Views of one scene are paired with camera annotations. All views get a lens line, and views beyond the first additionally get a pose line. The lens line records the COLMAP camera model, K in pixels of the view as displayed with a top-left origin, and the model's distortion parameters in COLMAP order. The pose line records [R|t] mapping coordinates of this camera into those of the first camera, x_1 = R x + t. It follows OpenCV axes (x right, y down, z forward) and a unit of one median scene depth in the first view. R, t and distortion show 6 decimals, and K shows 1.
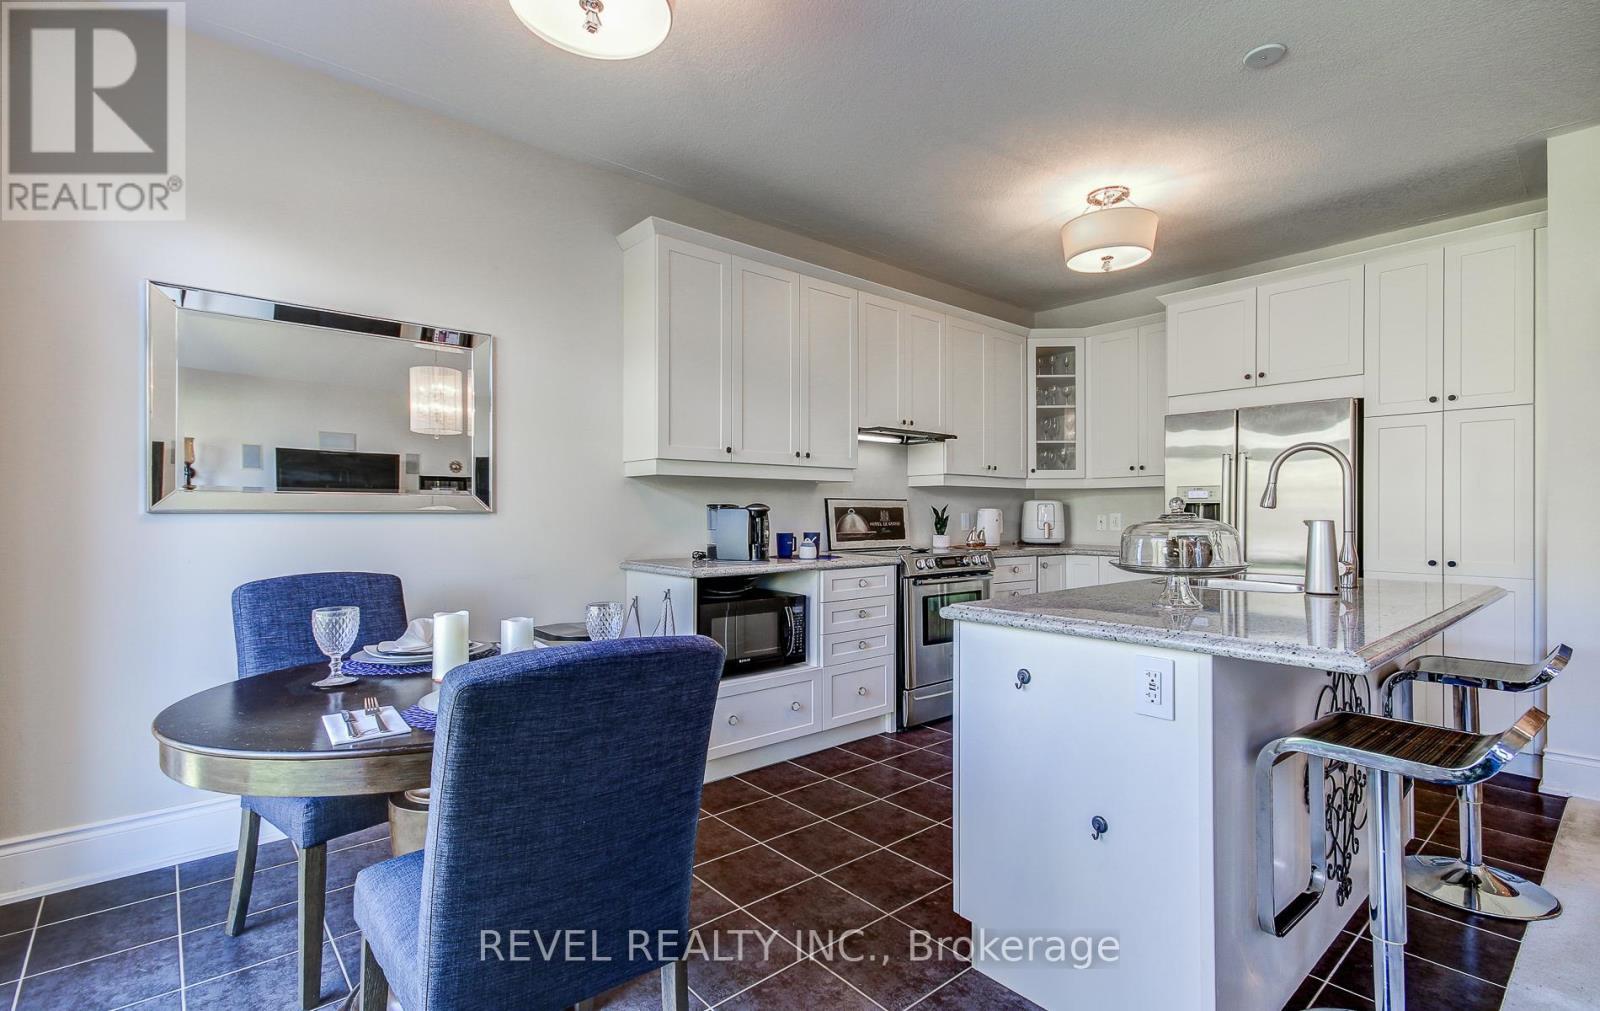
lens RADIAL K [[748.2, 0, 795.4], [0, 748.2, 509.7], [0, 0, 1]] dist [0.029427, -0.002633]
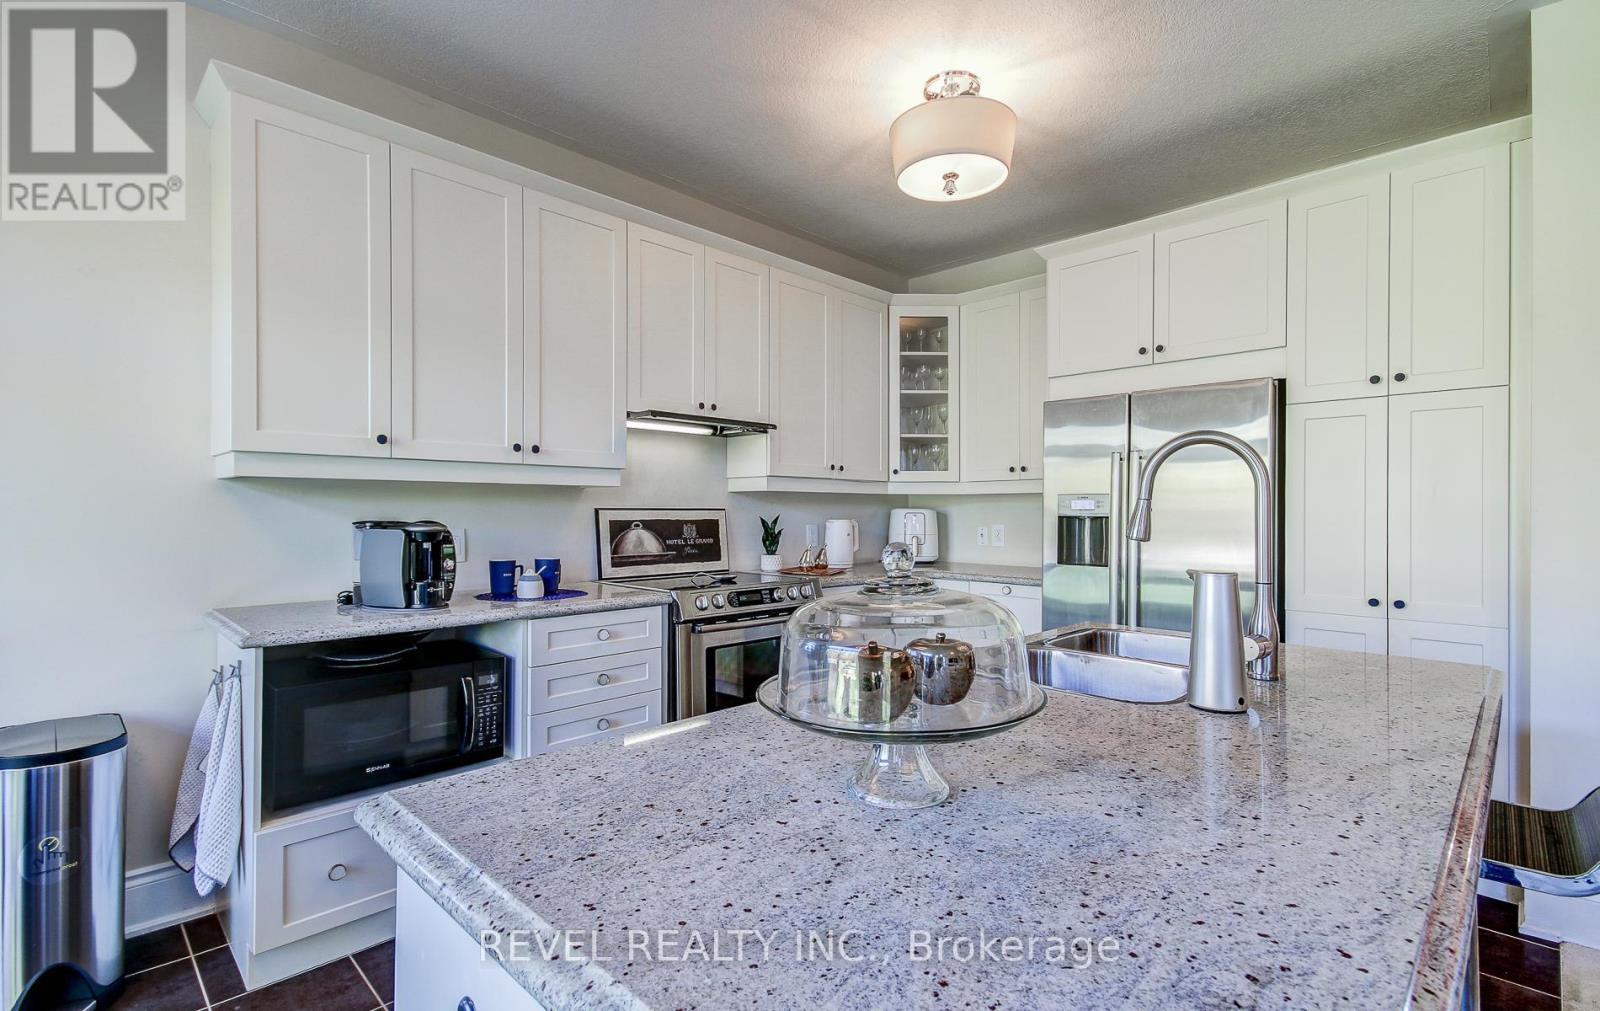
lens RADIAL K [[748.2, 0, 805.3], [0, 748.2, 508.2], [0, 0, 1]] dist [0.029427, -0.002633]
pose [[0.996895, 0.001807, 0.078725, 0.200591], [-0.001973, 0.999996, 0.002038, -0.018459], [-0.078721, -0.002187, 0.996894, 0.271235]]
